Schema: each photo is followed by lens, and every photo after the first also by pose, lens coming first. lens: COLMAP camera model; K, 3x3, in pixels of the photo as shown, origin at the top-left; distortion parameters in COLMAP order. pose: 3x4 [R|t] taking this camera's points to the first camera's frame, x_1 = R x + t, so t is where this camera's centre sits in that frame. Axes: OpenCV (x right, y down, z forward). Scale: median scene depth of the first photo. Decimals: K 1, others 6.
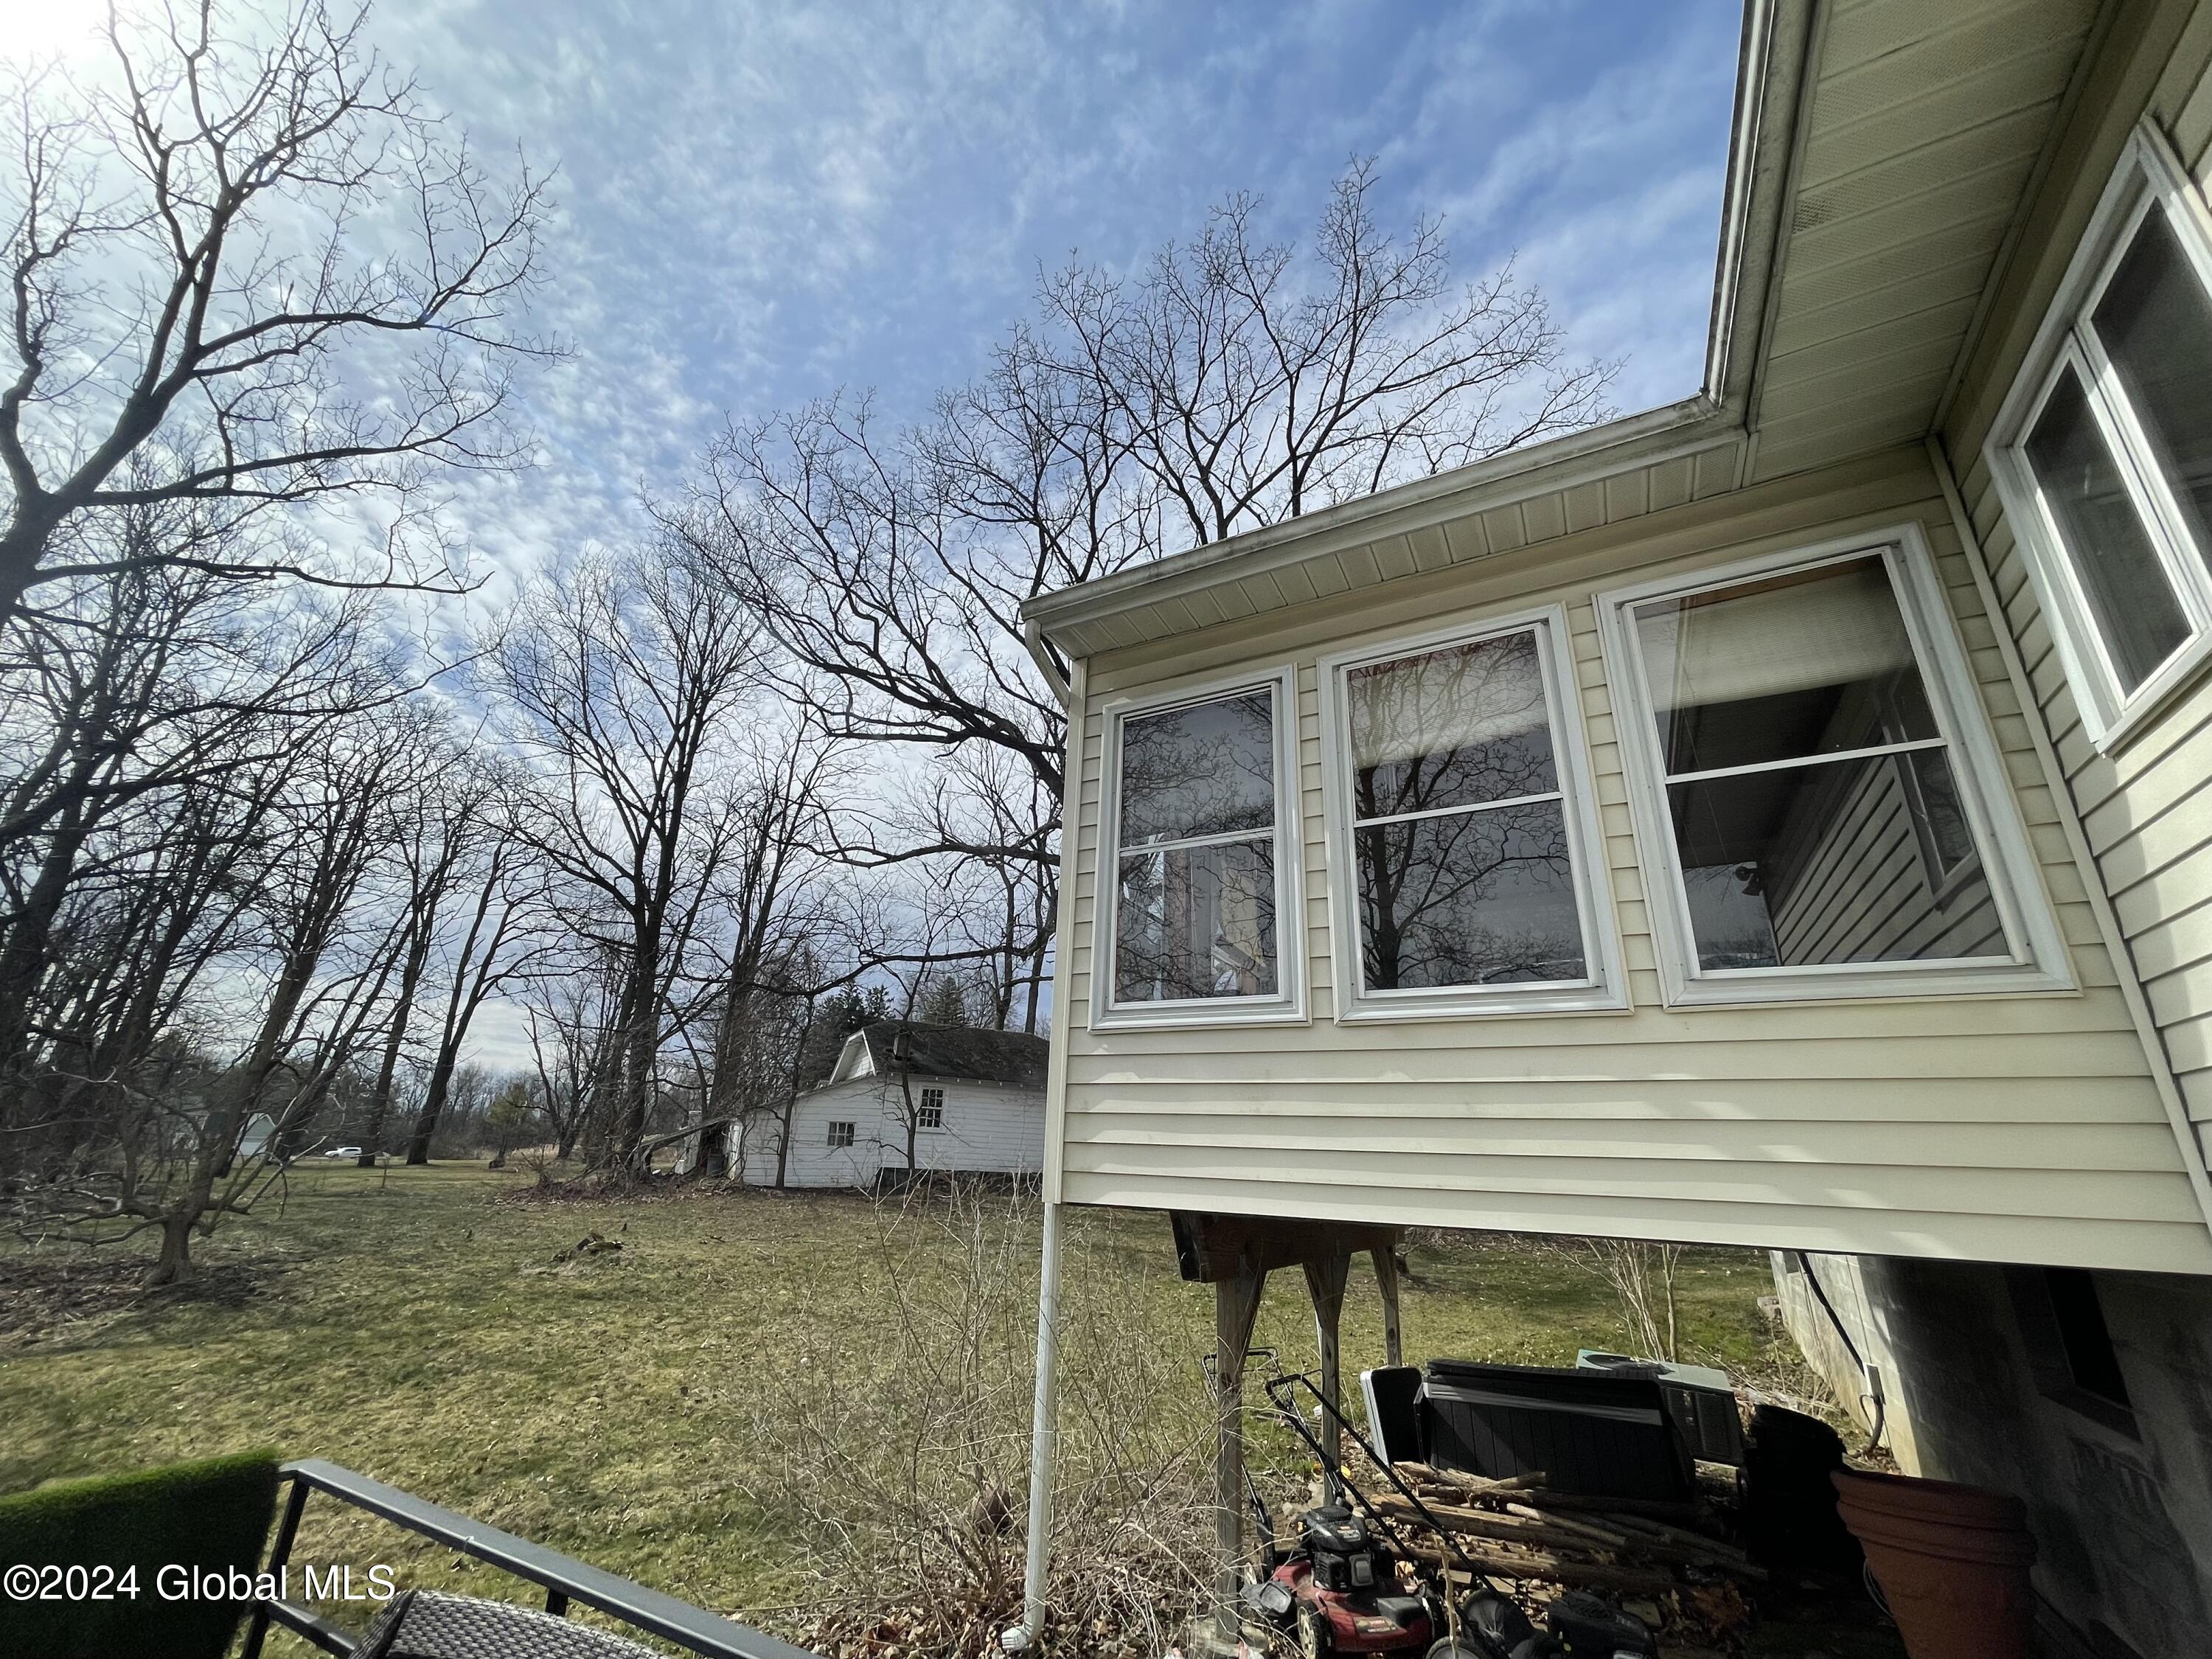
lens RADIAL K [[897.2, 0, 1106.0], [0, 897.2, 829.5], [0, 0, 1]] dist [0.000102, 0.000178]
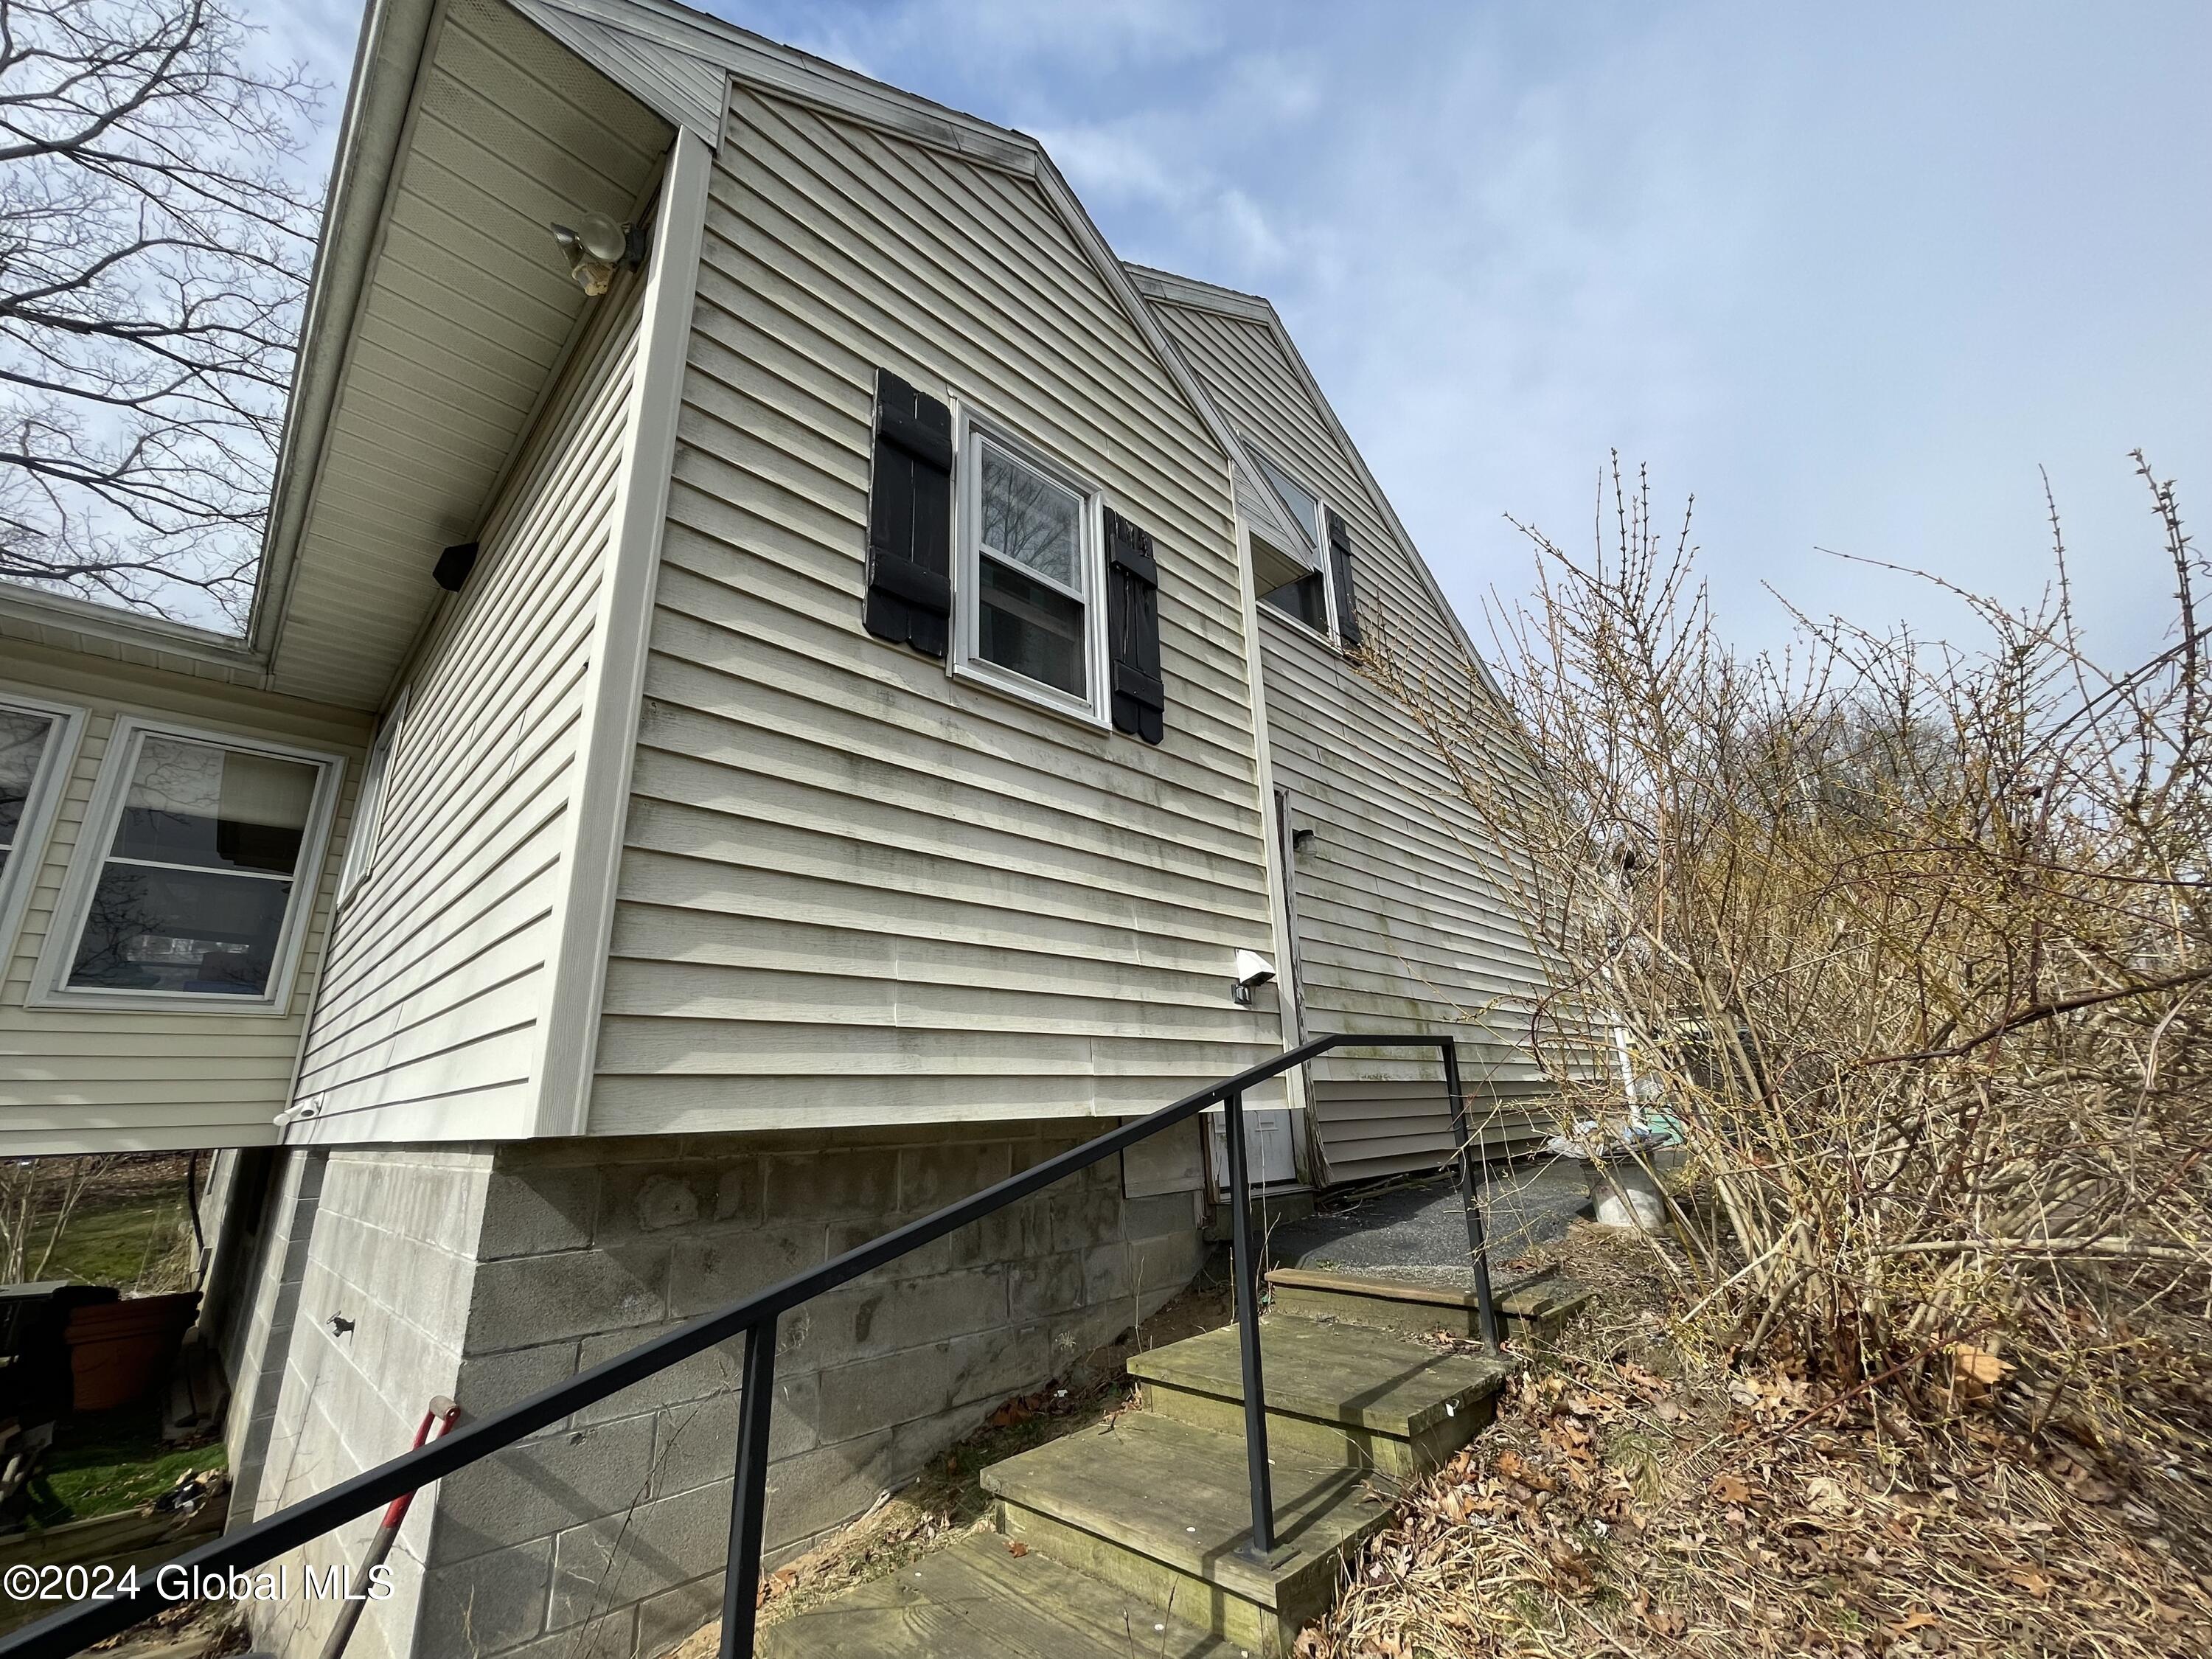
lens RADIAL K [[897.2, 0, 1106.0], [0, 897.2, 829.5], [0, 0, 1]] dist [0.000102, 0.000178]
pose [[0.281903, 0.235799, 0.930016, -0.238891], [-0.295825, 0.943465, -0.149539, -0.276170], [-0.912698, -0.232966, 0.335721, -0.768629]]
